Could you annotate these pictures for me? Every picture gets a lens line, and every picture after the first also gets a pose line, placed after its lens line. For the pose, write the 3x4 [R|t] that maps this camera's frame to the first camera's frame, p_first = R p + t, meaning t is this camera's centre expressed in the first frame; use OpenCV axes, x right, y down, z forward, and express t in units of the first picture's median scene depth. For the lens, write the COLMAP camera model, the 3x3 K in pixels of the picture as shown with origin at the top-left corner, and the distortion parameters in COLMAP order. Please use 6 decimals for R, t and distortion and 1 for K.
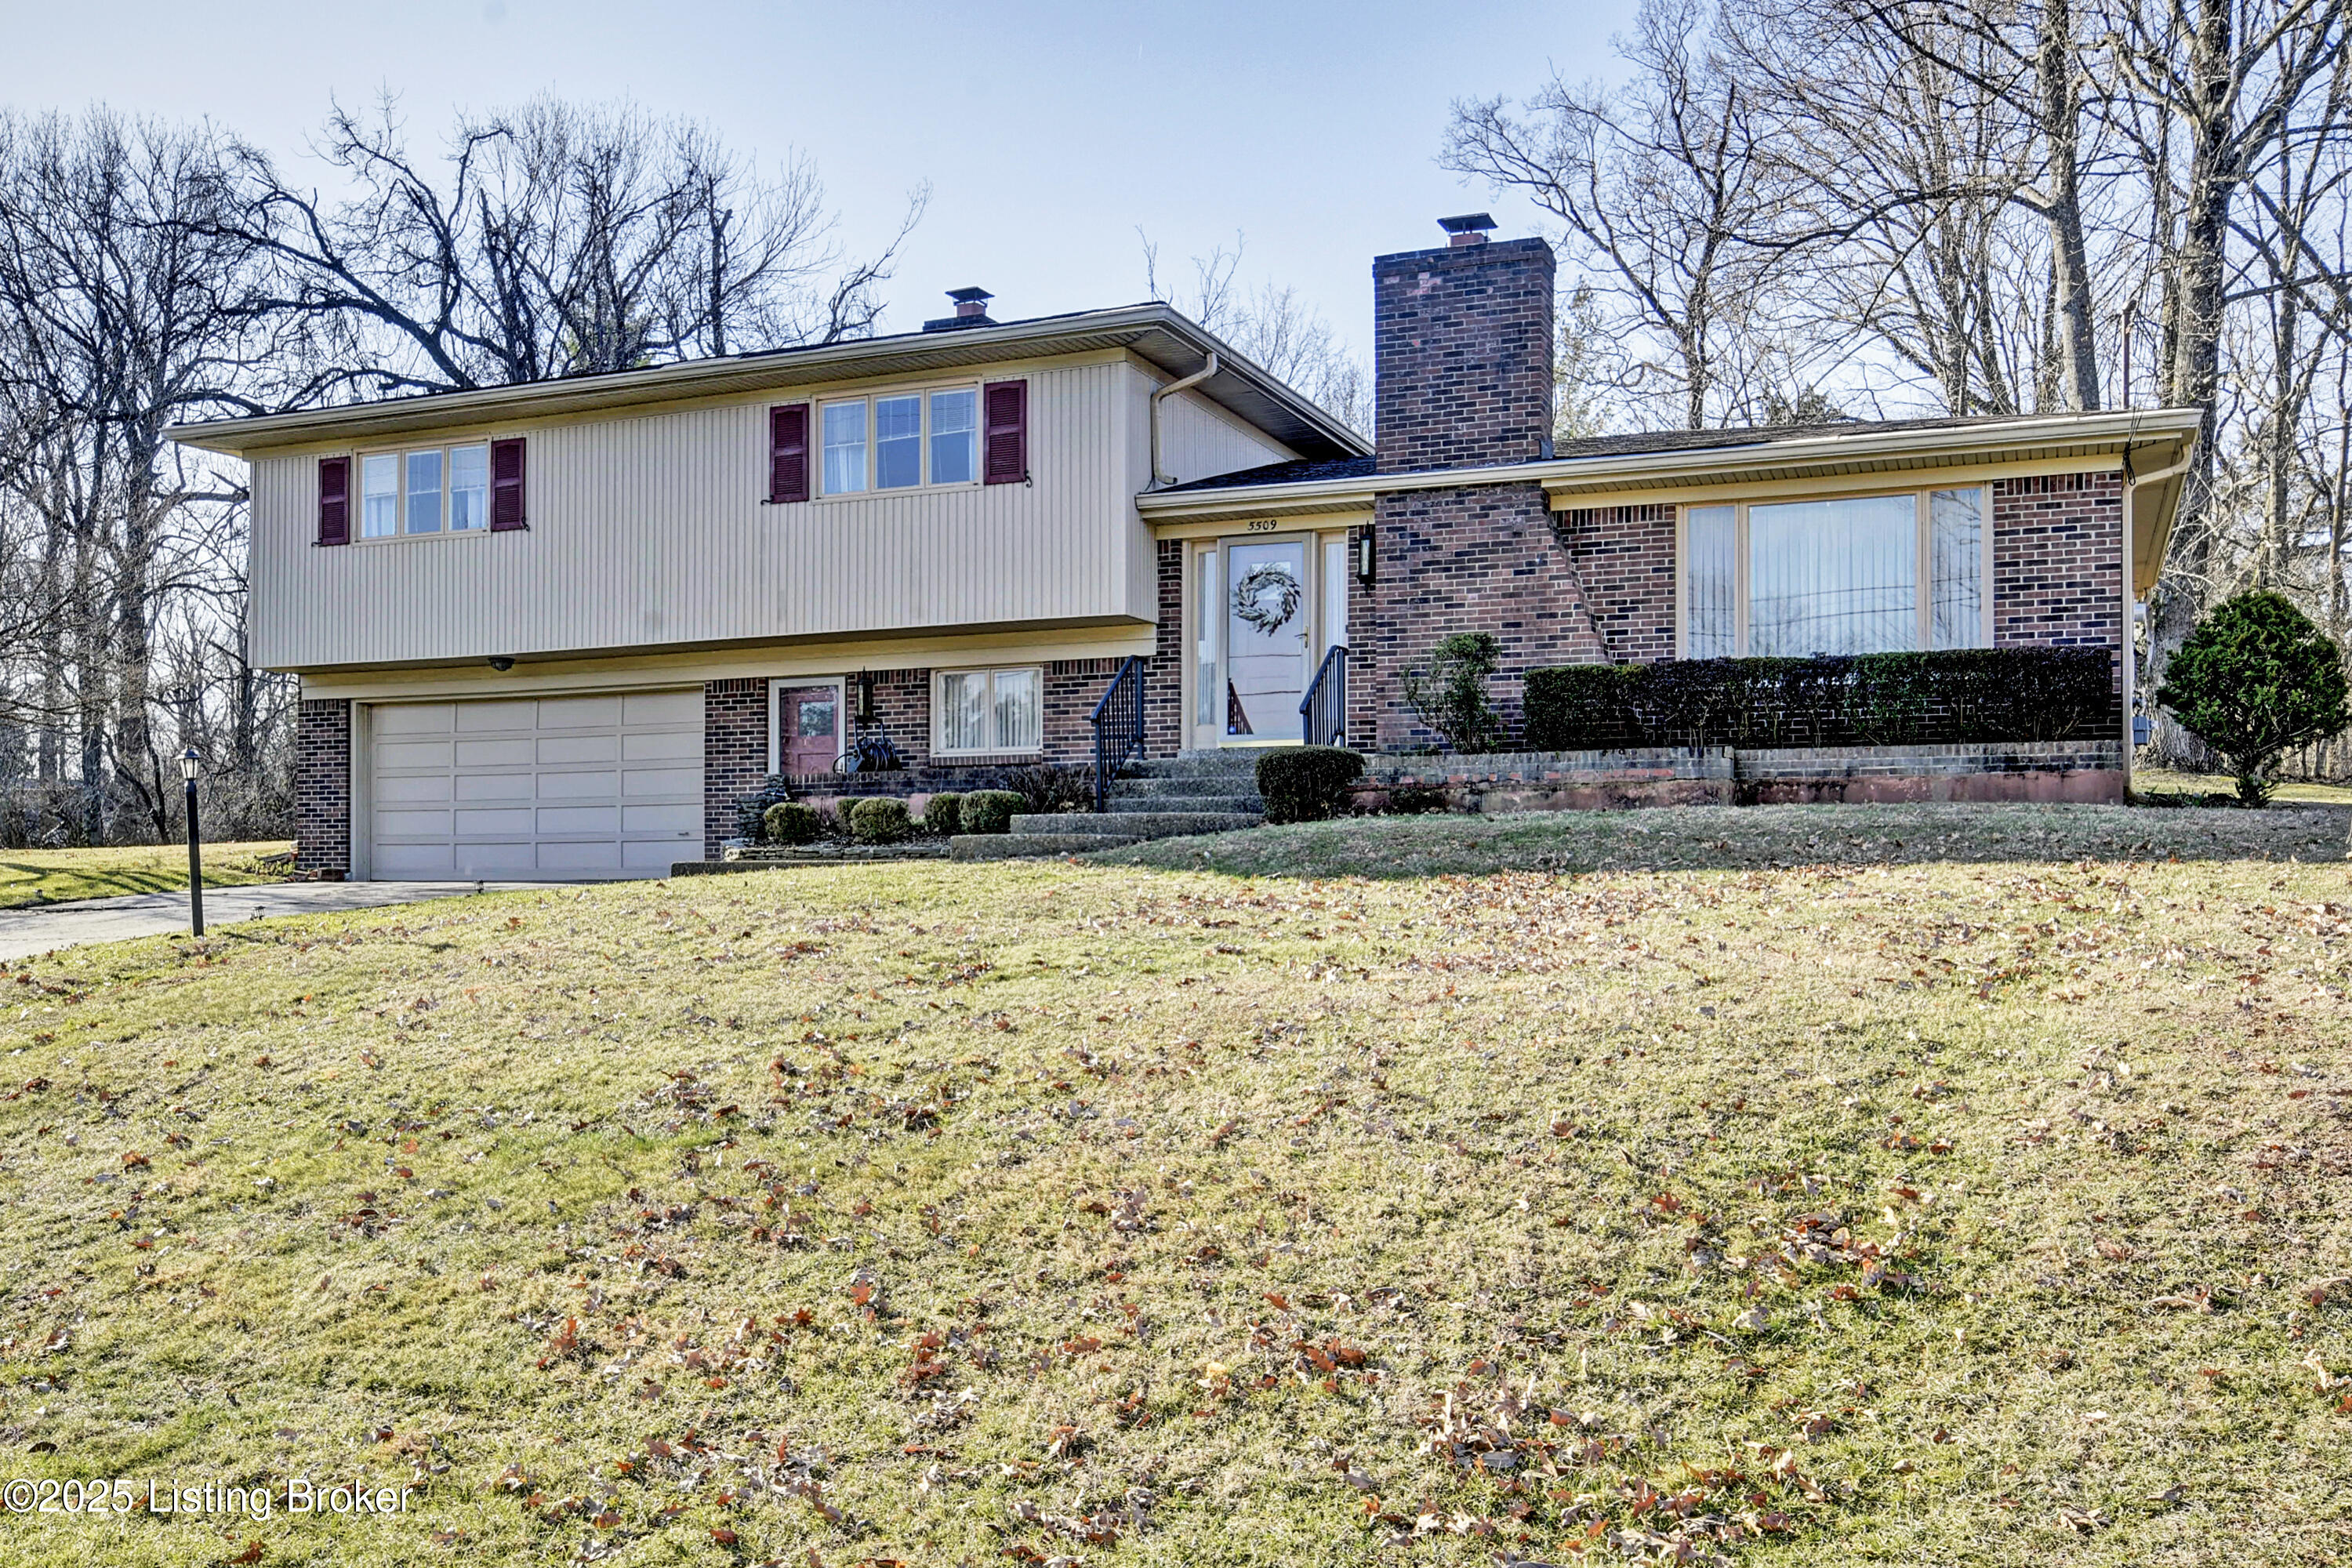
lens RADIAL K [[1947.6, 0, 1176.0], [0, 1947.6, 784.0], [0, 0, 1]] dist [0.001519, 0.000033]
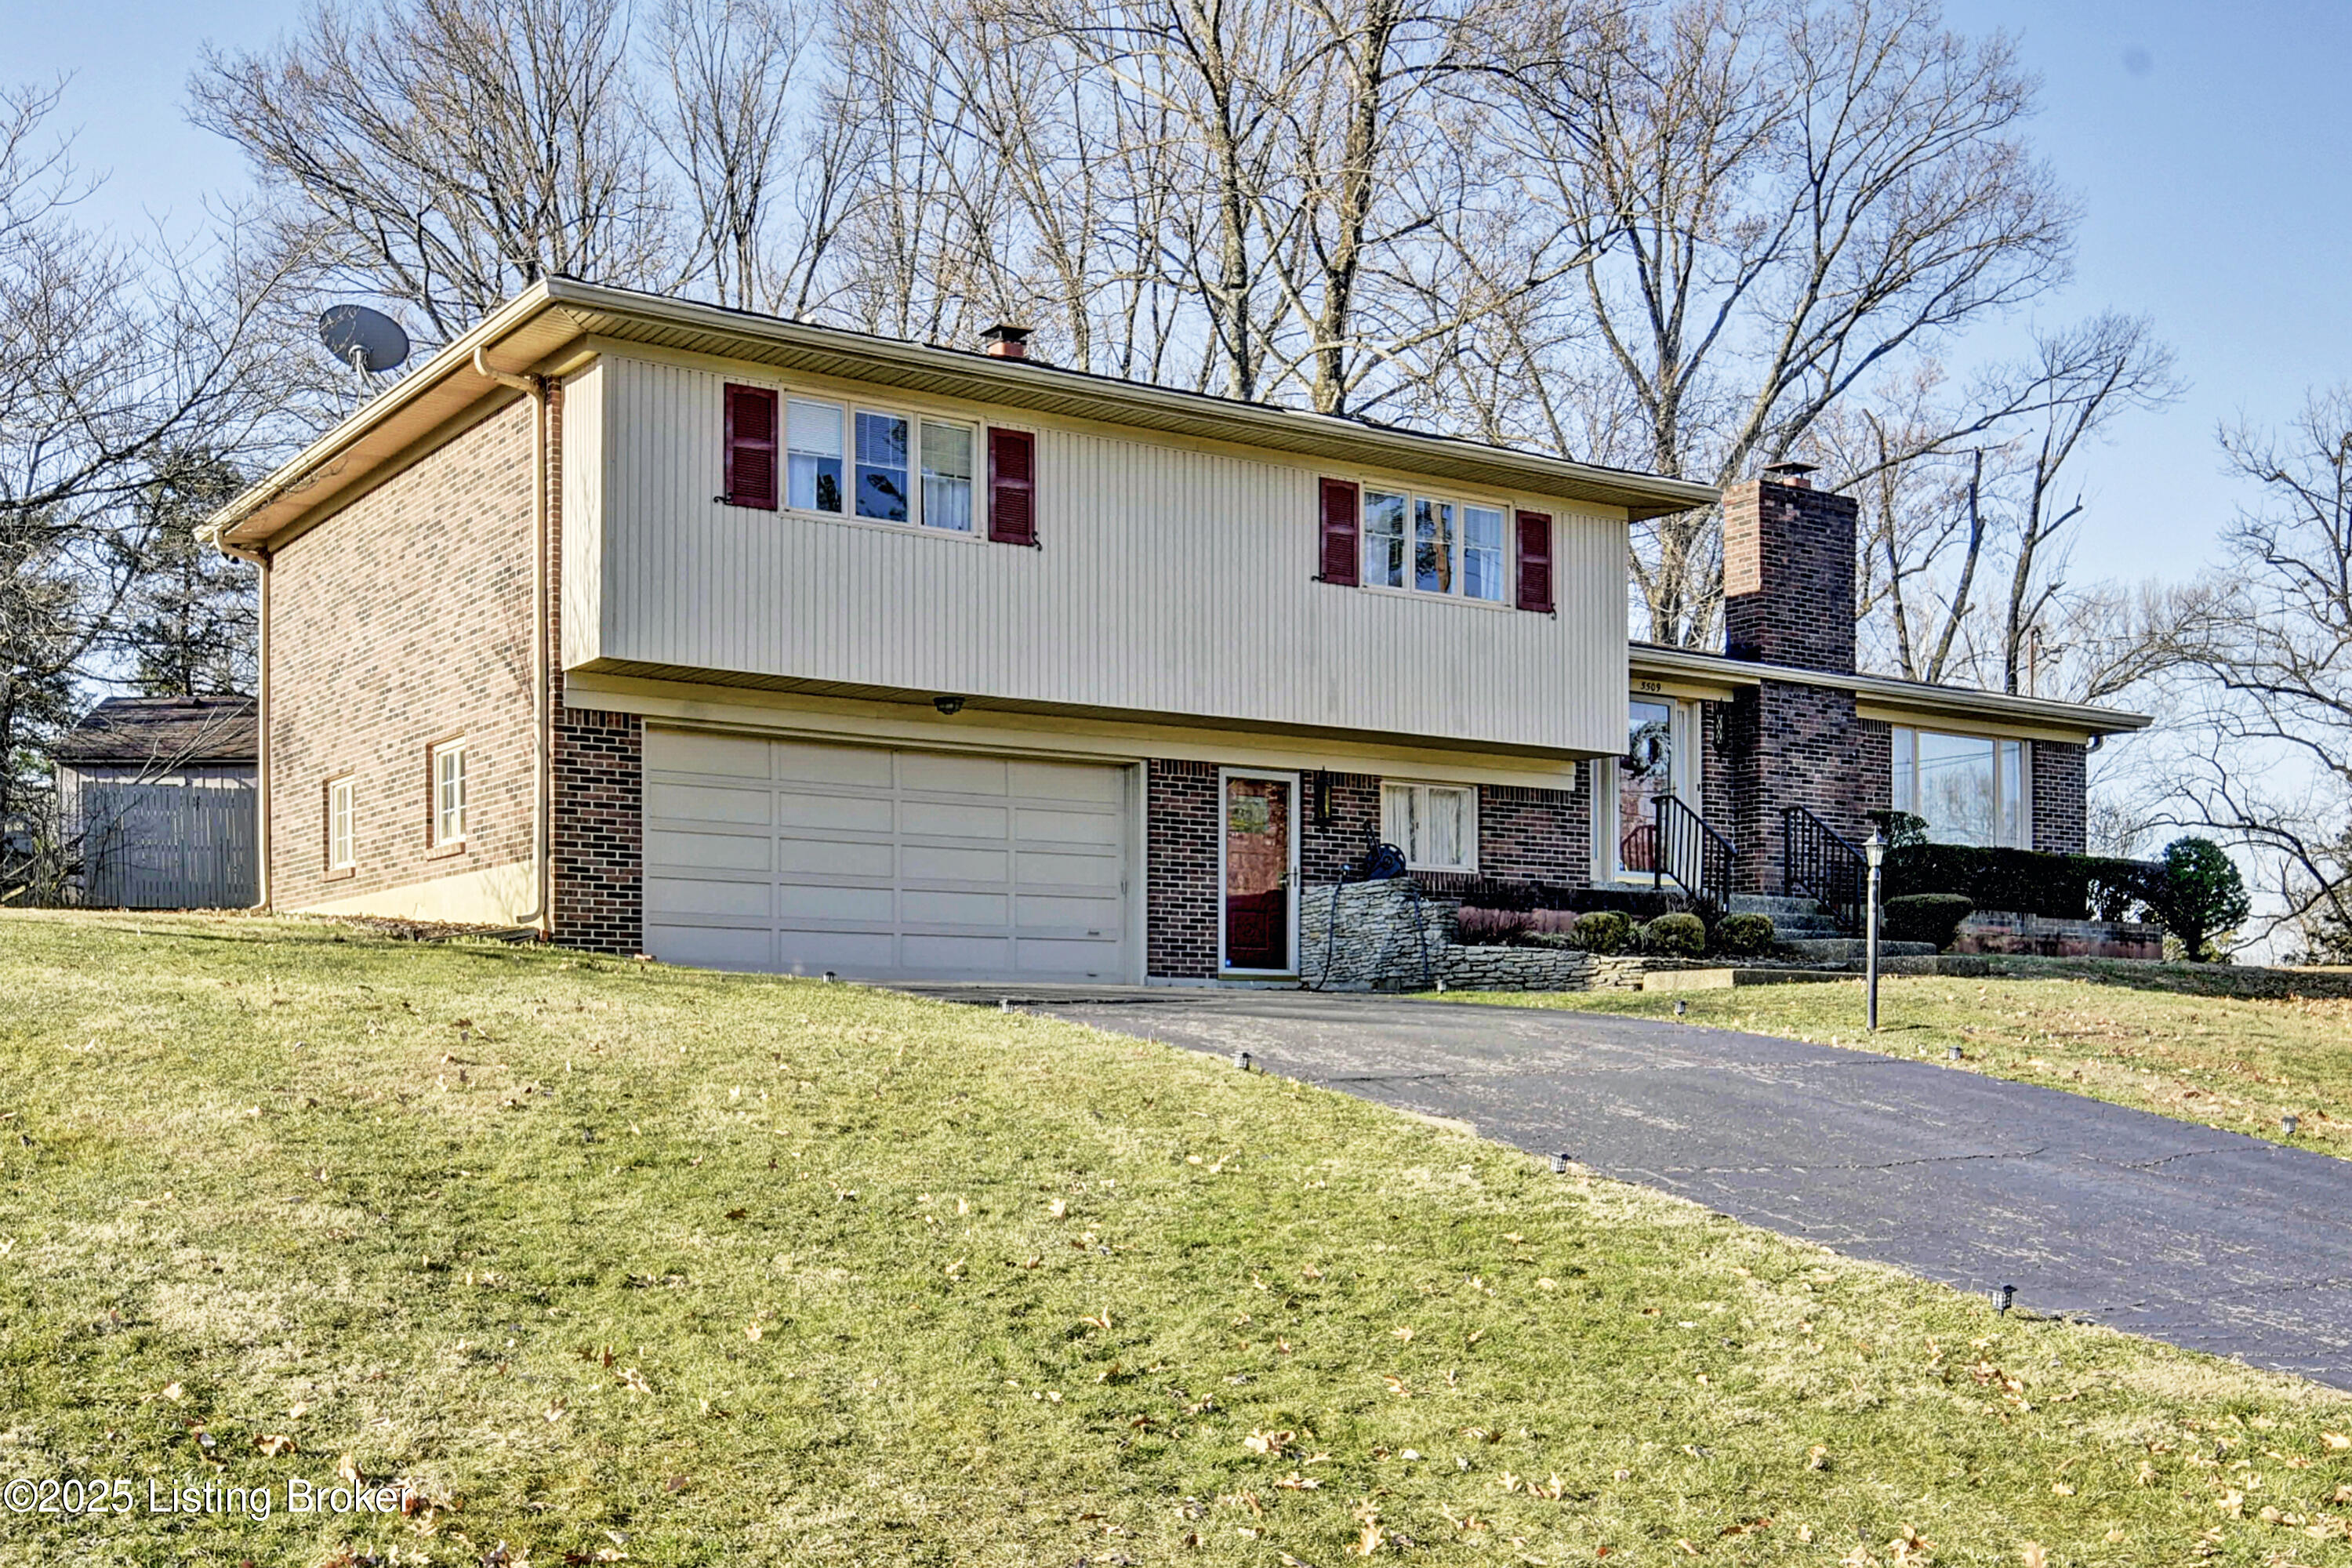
lens RADIAL K [[2525.0, 0, 1174.7], [0, 2525.0, 917.1], [0, 0, 1]] dist [-0.015902, -0.007262]
pose [[0.568369, 0.054084, 0.820994, -1.256747], [-0.048777, 0.998297, -0.031996, 0.057614], [-0.821326, -0.021860, 0.570040, 0.384772]]
